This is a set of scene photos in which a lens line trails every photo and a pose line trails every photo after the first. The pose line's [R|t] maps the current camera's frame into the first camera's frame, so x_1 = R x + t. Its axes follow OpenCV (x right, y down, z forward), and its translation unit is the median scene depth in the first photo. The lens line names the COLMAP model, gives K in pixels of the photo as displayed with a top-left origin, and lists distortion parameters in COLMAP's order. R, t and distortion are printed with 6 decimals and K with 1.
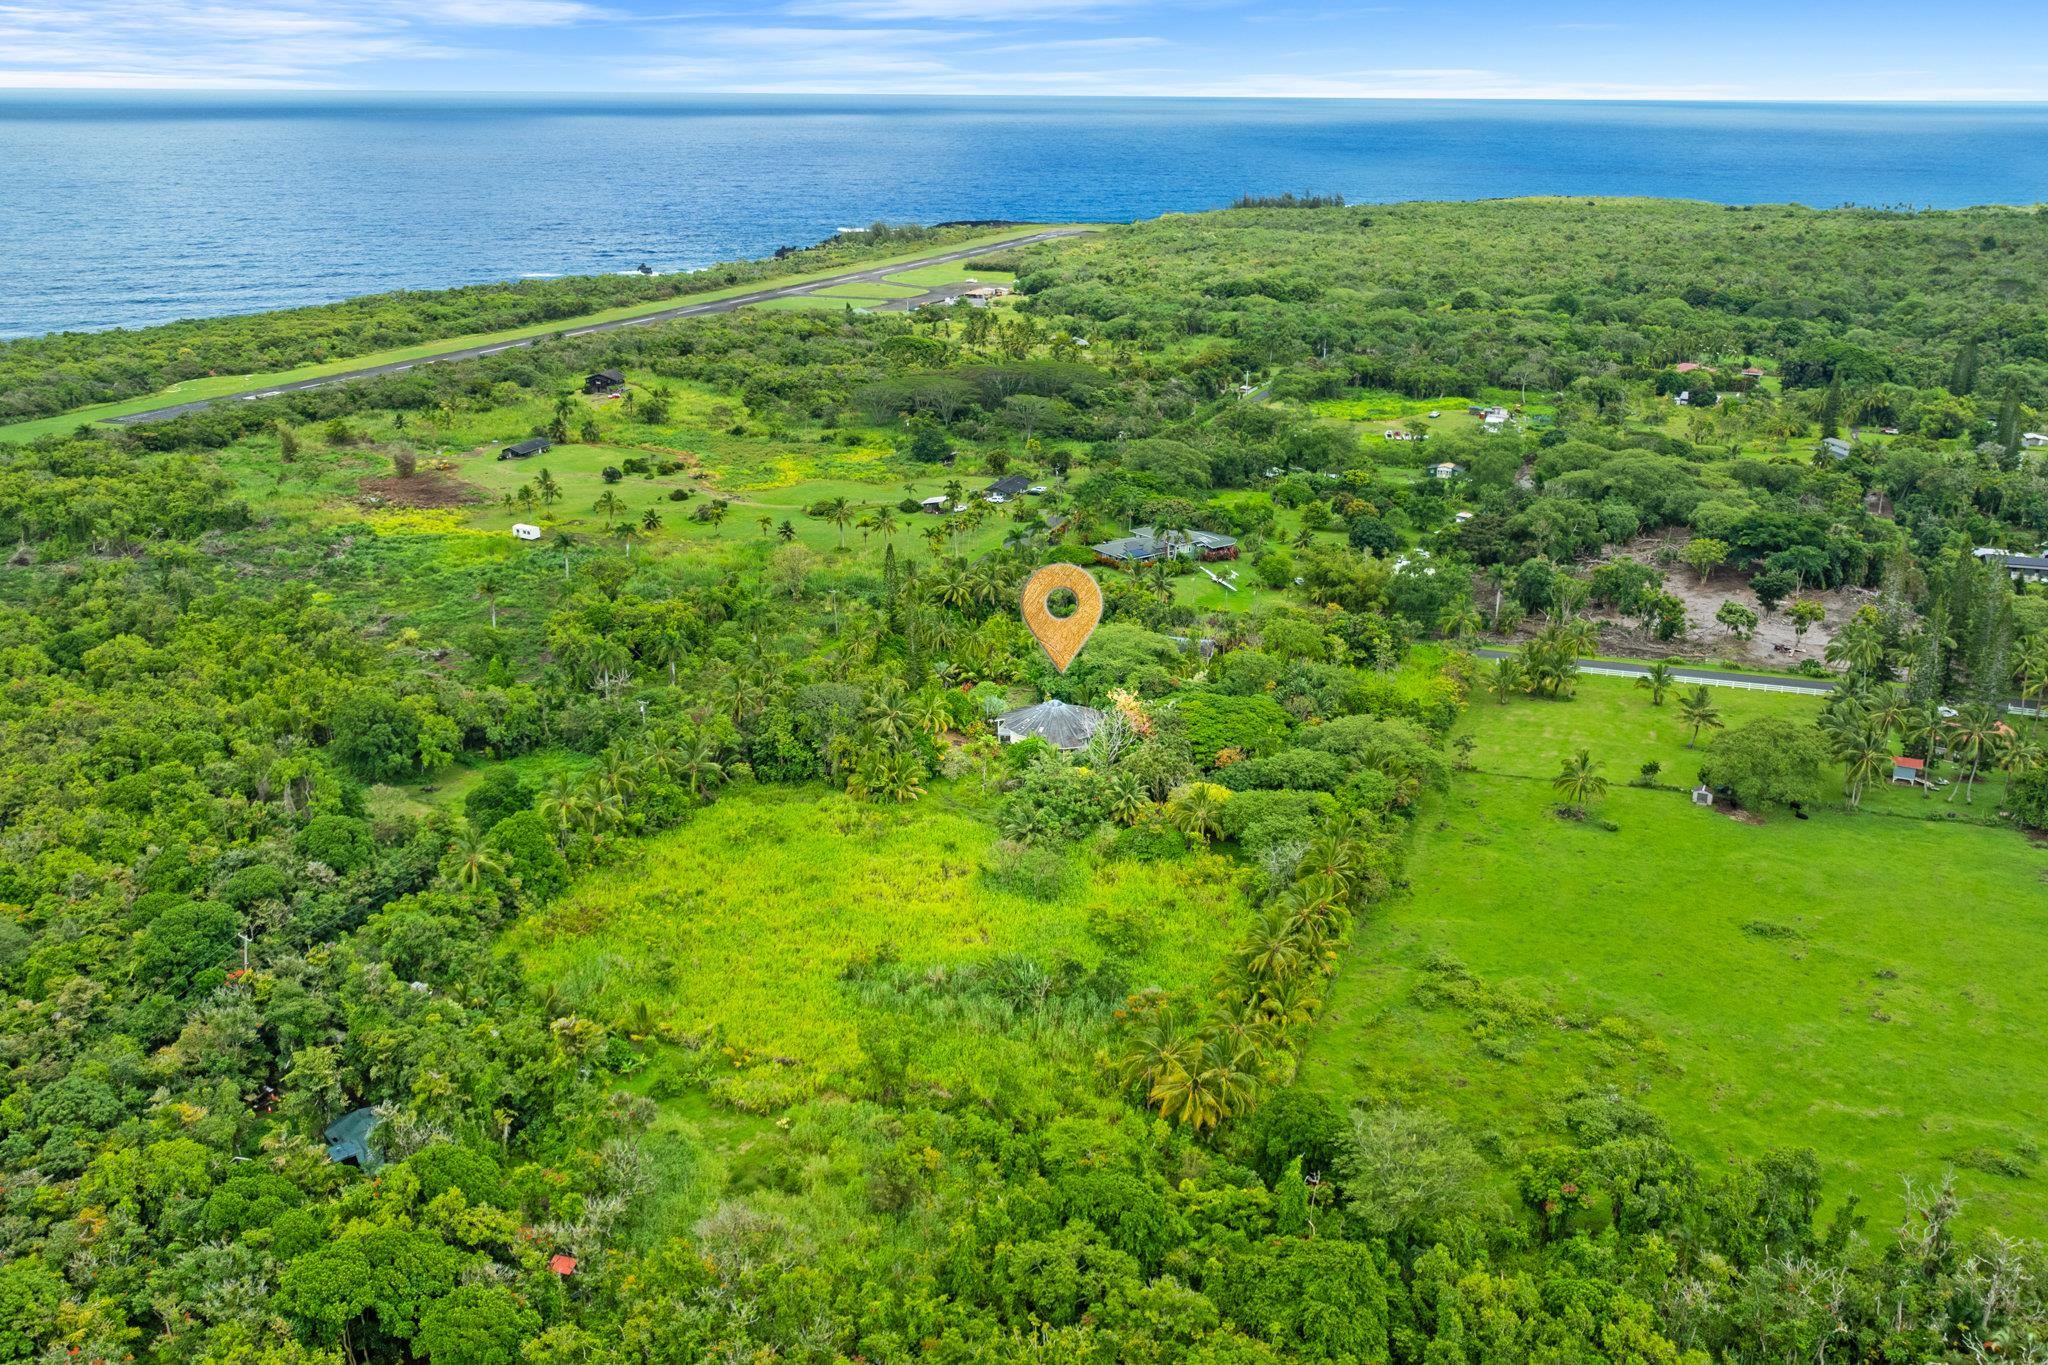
lens RADIAL K [[1715.0, 0, 1027.5], [0, 1715.0, 684.9], [0, 0, 1]] dist [-0.022737, -0.008315]
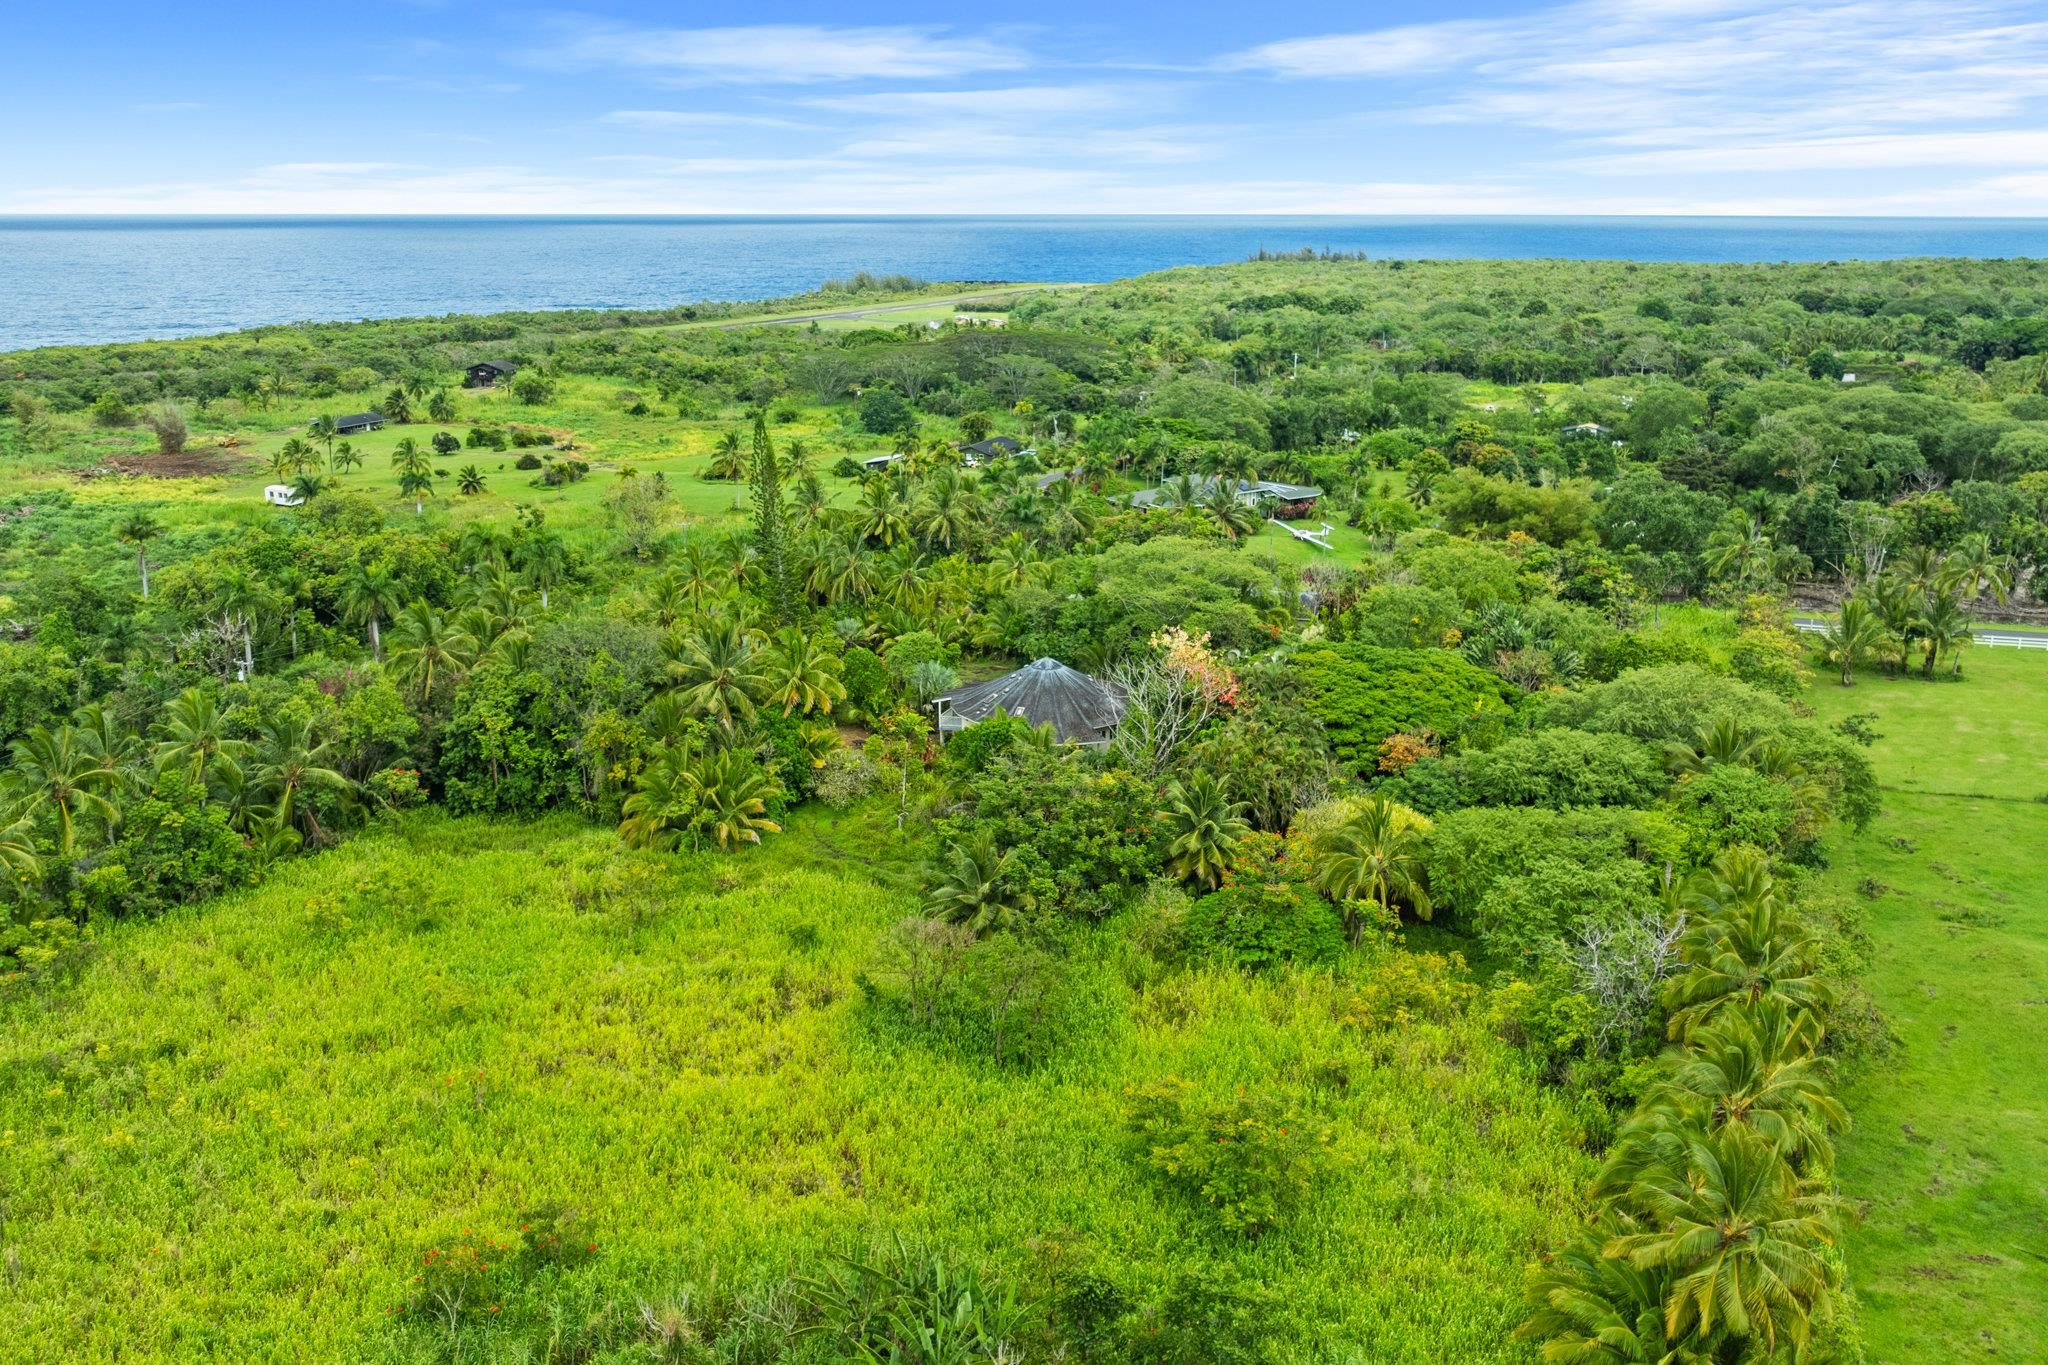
lens RADIAL K [[1715.0, 0, 1015.7], [0, 1715.0, 680.1], [0, 0, 1]] dist [-0.022737, -0.008315]
pose [[0.999919, -0.007325, -0.010425, 0.012734], [0.006582, 0.997558, -0.069537, 0.054495], [0.010909, 0.069463, 0.997525, 0.512720]]
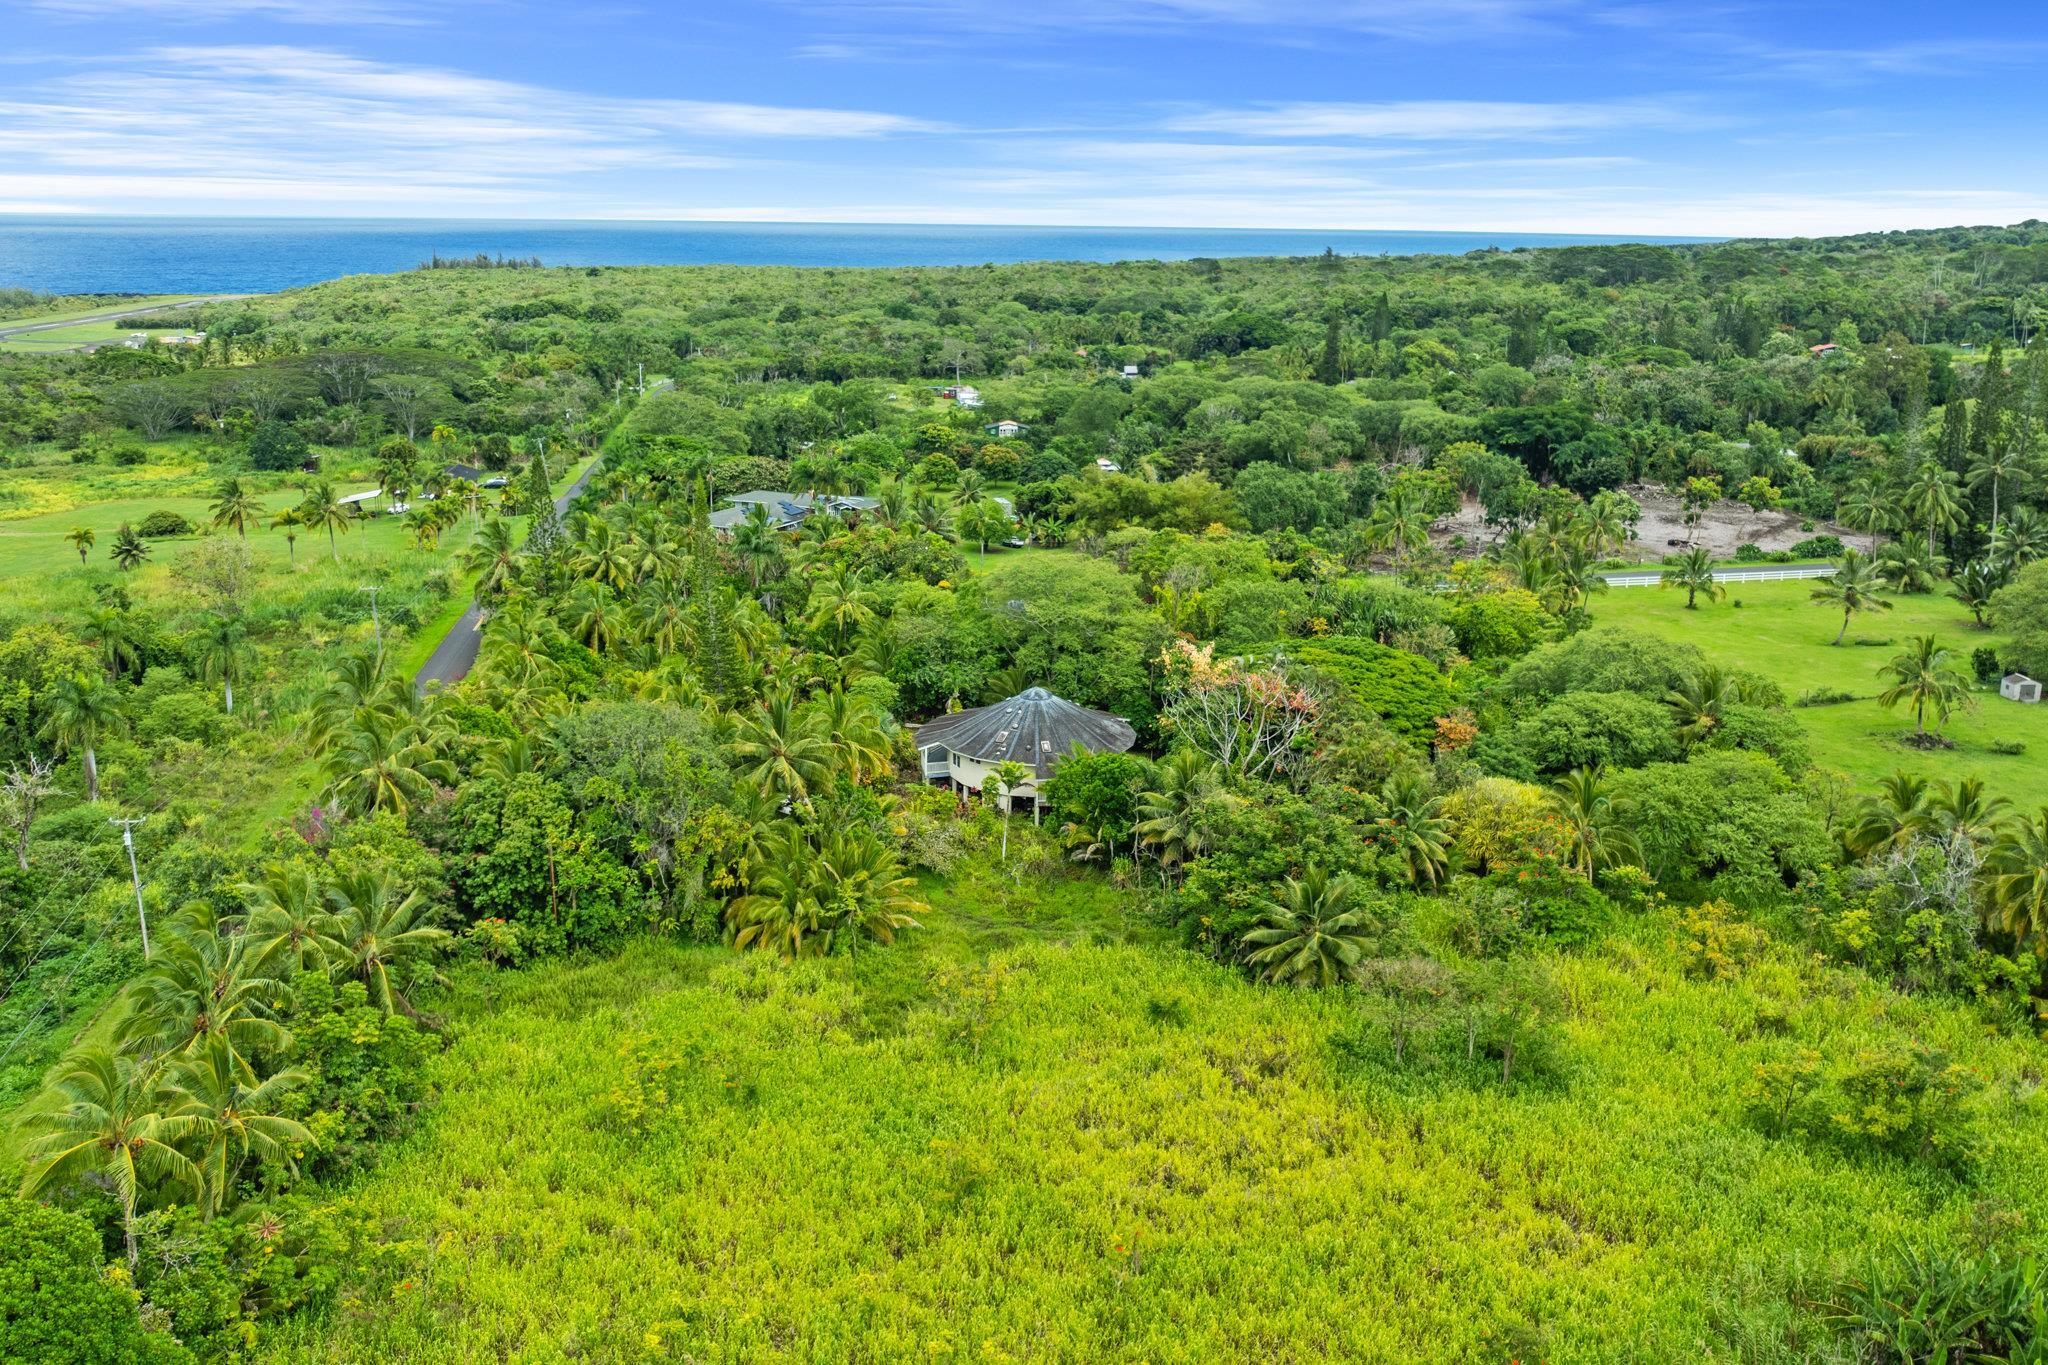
lens RADIAL K [[1715.0, 0, 1017.9], [0, 1715.0, 678.2], [0, 0, 1]] dist [-0.022737, -0.008315]
pose [[0.878647, -0.122205, 0.461568, -0.230434], [0.154629, 0.987424, -0.032922, 0.022818], [-0.451740, 0.100299, 0.886494, 0.594750]]
